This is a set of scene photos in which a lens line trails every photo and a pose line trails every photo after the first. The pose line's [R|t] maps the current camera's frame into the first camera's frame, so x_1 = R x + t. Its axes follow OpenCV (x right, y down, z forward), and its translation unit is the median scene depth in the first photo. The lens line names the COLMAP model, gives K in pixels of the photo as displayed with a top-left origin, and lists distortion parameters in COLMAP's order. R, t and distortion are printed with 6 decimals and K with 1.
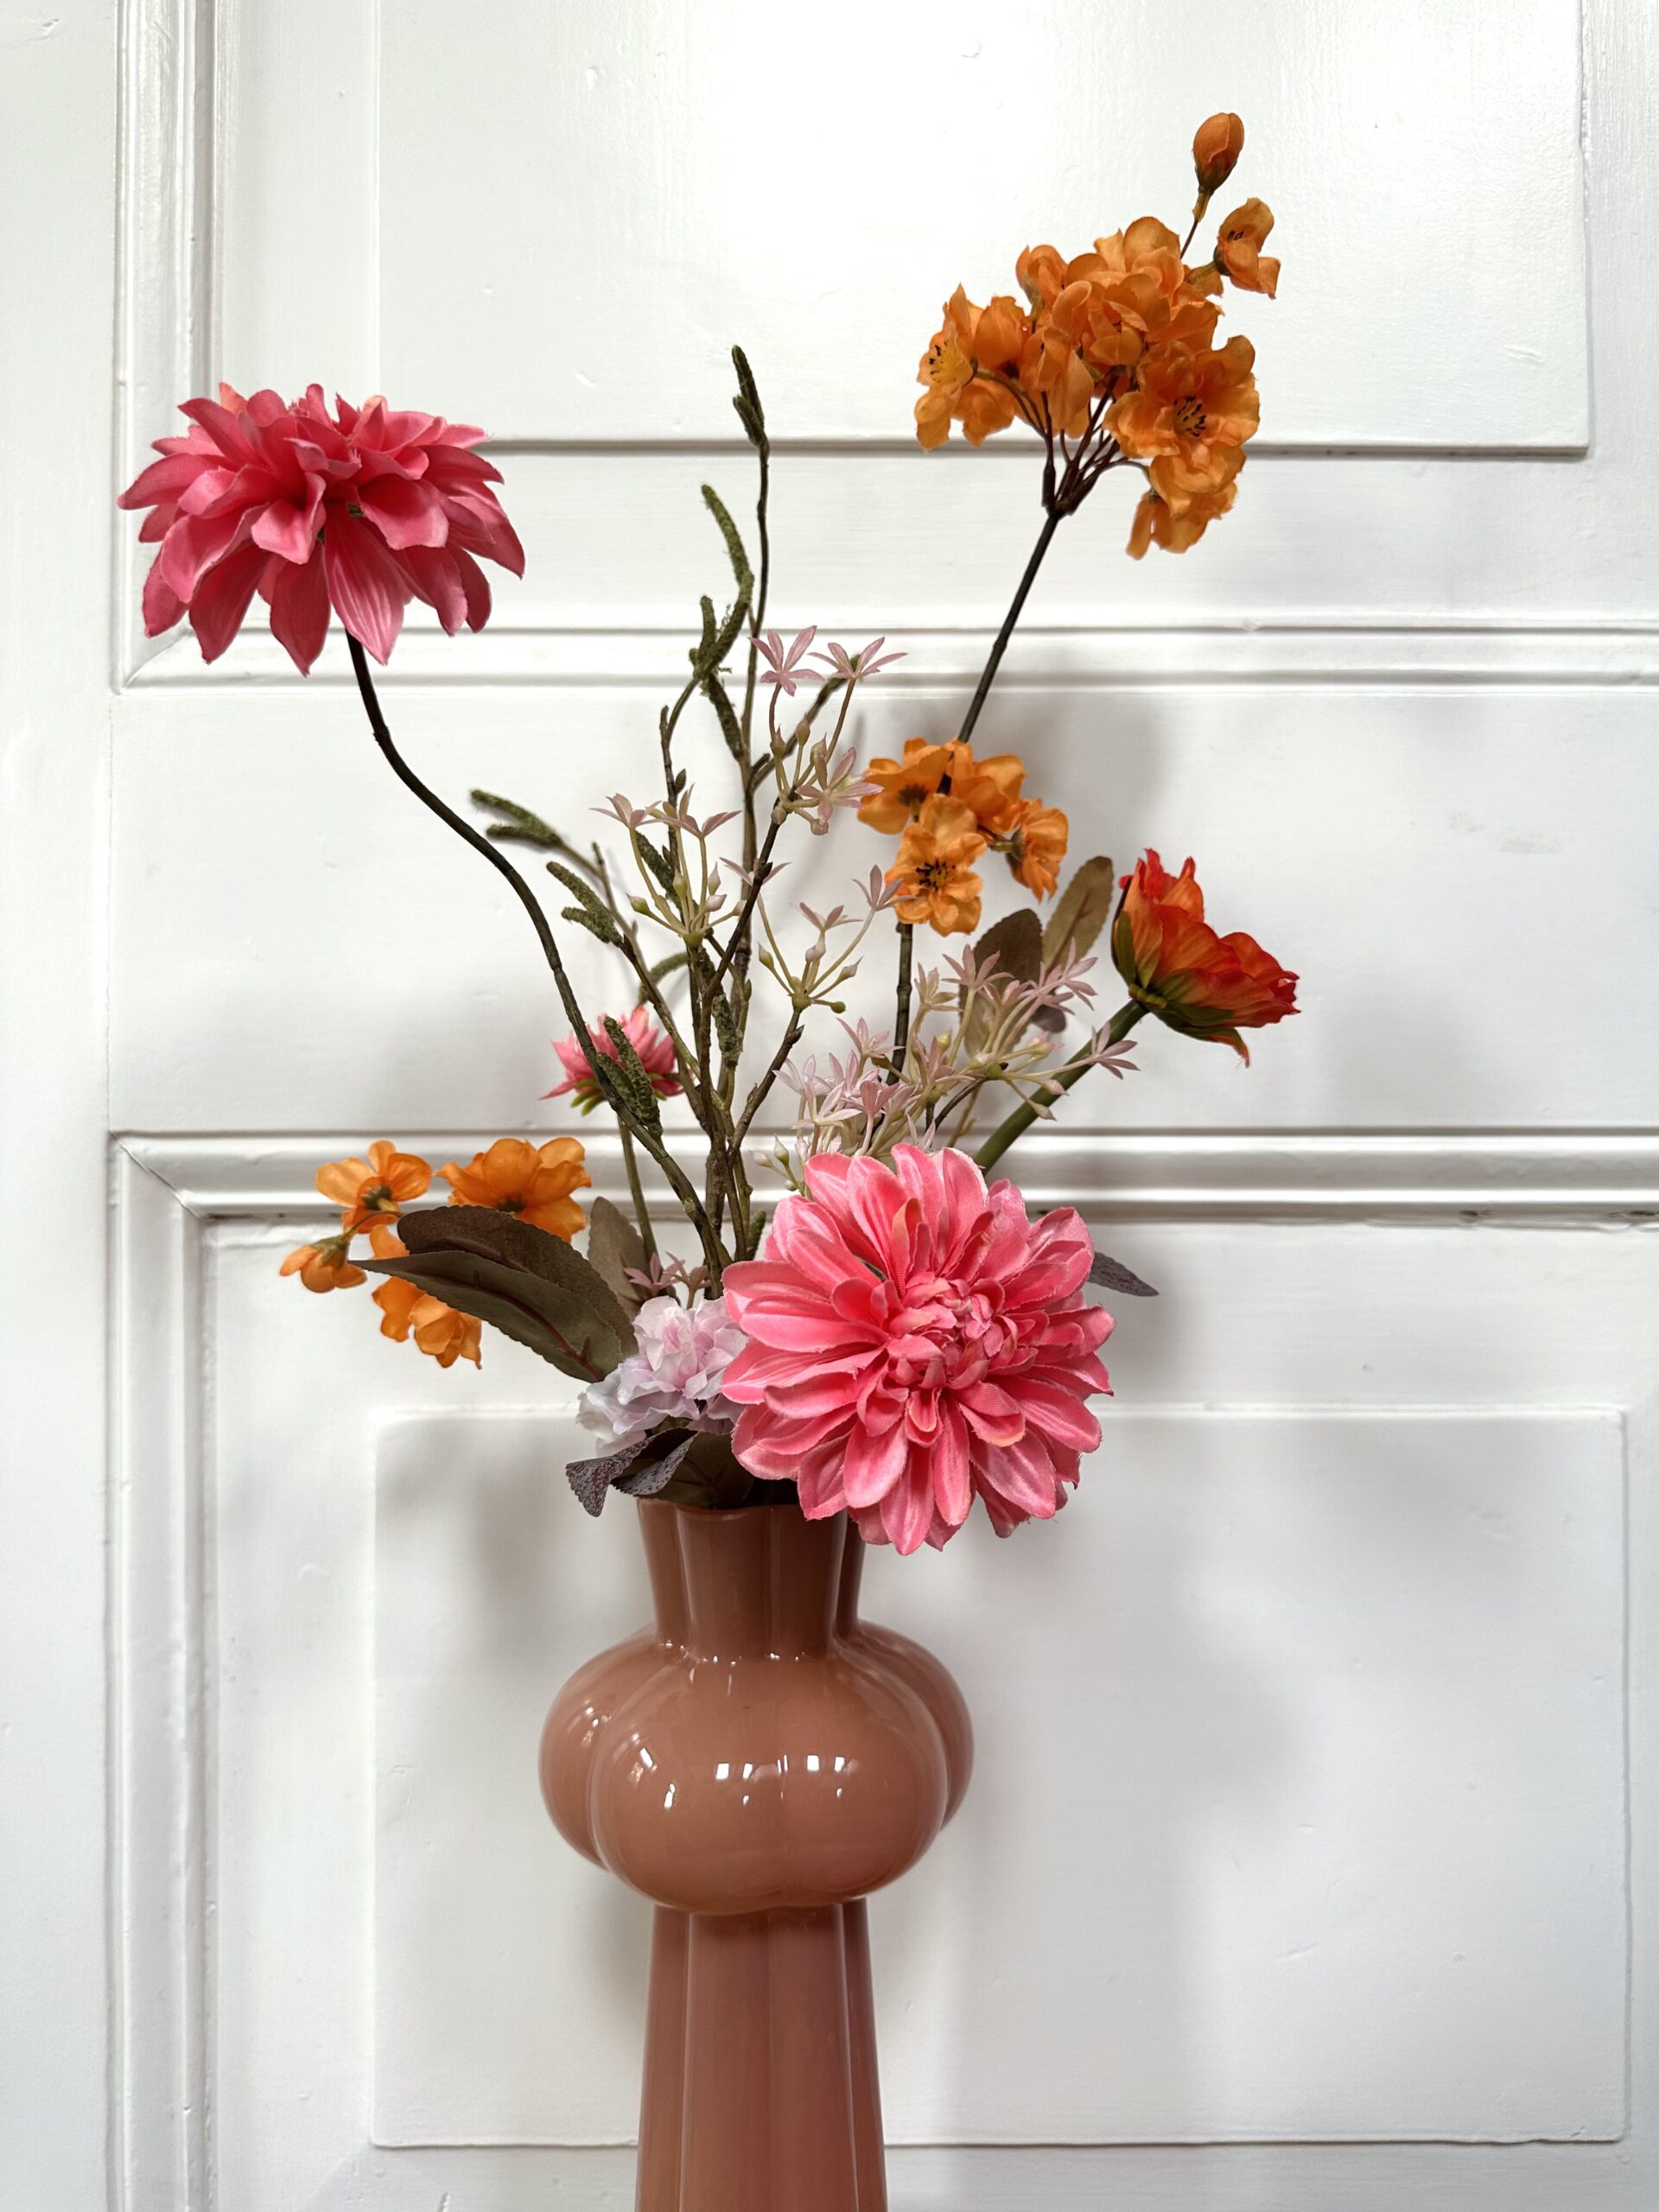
lens RADIAL K [[1608.7, 0, 829.5], [0, 1608.7, 1106.0], [0, 0, 1]] dist [-0.007361, -0.005707]
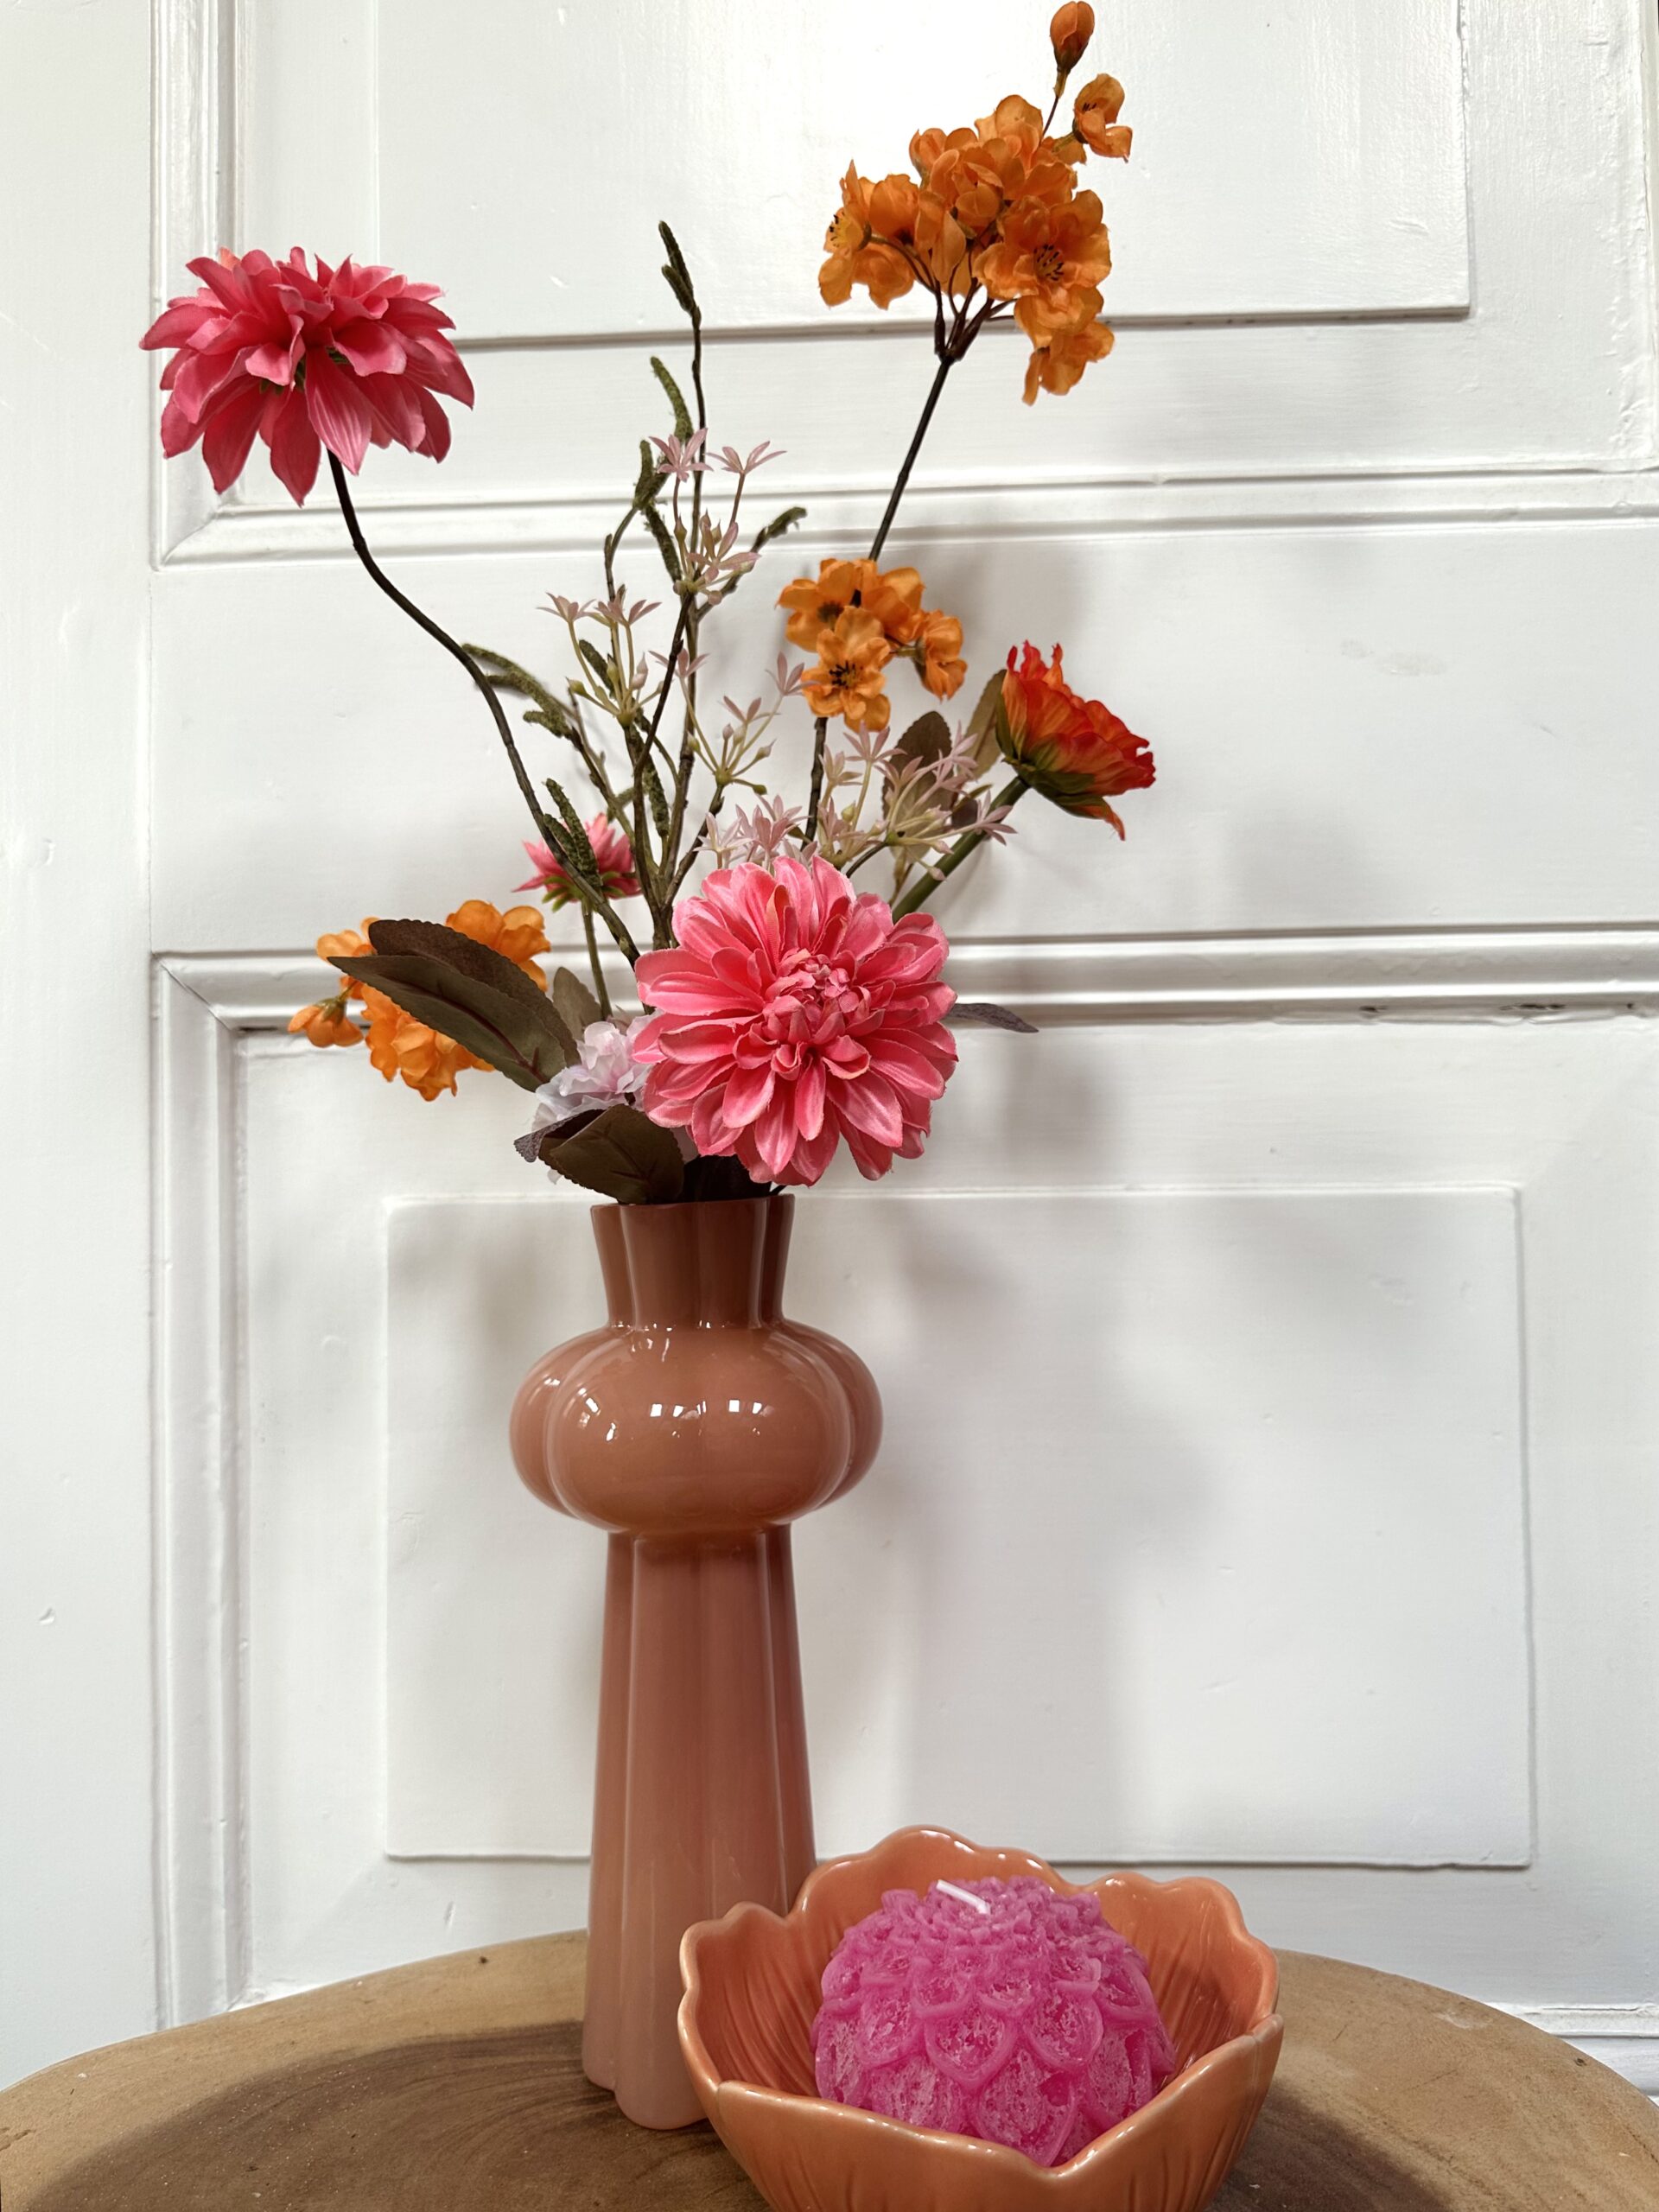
lens RADIAL K [[1669.1, 0, 829.5], [0, 1669.1, 1106.0], [0, 0, 1]] dist [0.010617, -0.024243]
pose [[0.998489, -0.012705, -0.053467, 0.094219], [0.011981, 0.999832, -0.013846, 0.148330], [0.053634, 0.013185, 0.998474, -0.157214]]
